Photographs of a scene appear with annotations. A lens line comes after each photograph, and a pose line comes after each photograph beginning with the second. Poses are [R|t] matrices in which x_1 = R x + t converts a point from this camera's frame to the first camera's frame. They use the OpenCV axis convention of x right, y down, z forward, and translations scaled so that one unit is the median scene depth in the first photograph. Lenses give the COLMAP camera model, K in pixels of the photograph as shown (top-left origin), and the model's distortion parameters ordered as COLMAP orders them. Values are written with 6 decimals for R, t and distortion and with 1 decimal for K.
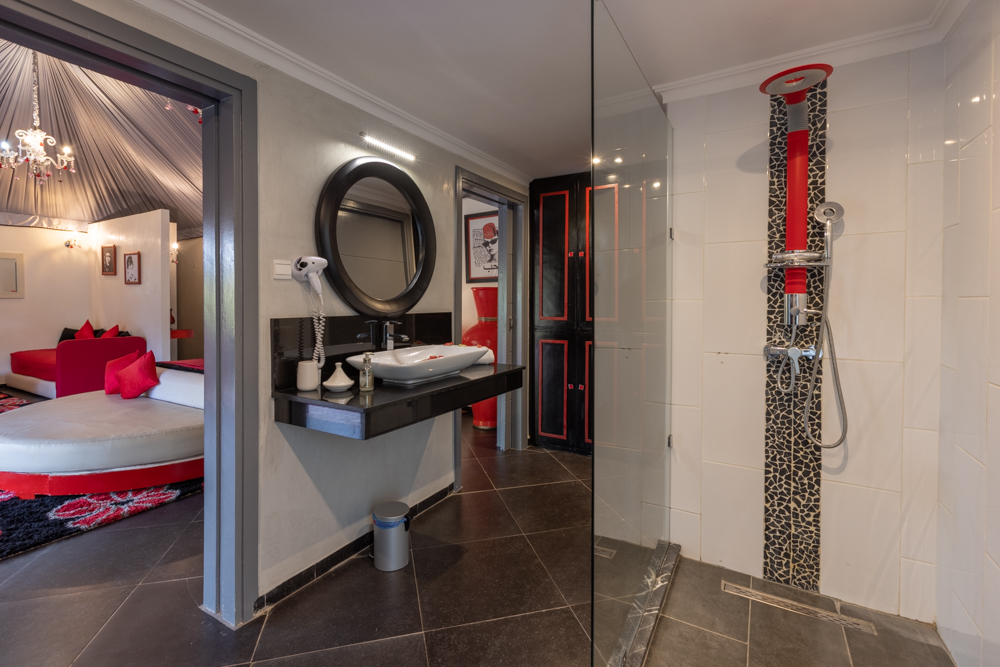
lens RADIAL K [[460.8, 0, 497.8], [0, 460.8, 309.1], [0, 0, 1]] dist [0.000410, -0.000327]
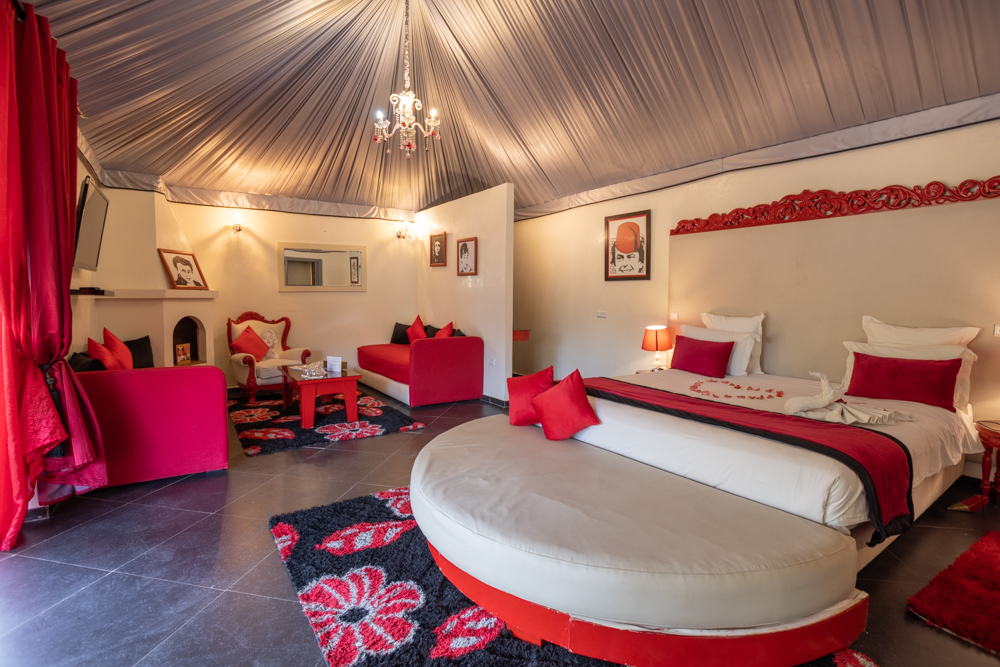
lens RADIAL K [[487.5, 0, 495.5], [0, 487.5, 330.4], [0, 0, 1]] dist [-0.068105, 0.023249]
pose [[0.899443, 0.036771, -0.435489, -0.340514], [-0.014023, 0.998369, 0.055335, -0.002562], [0.436813, -0.043664, 0.898492, 0.195077]]
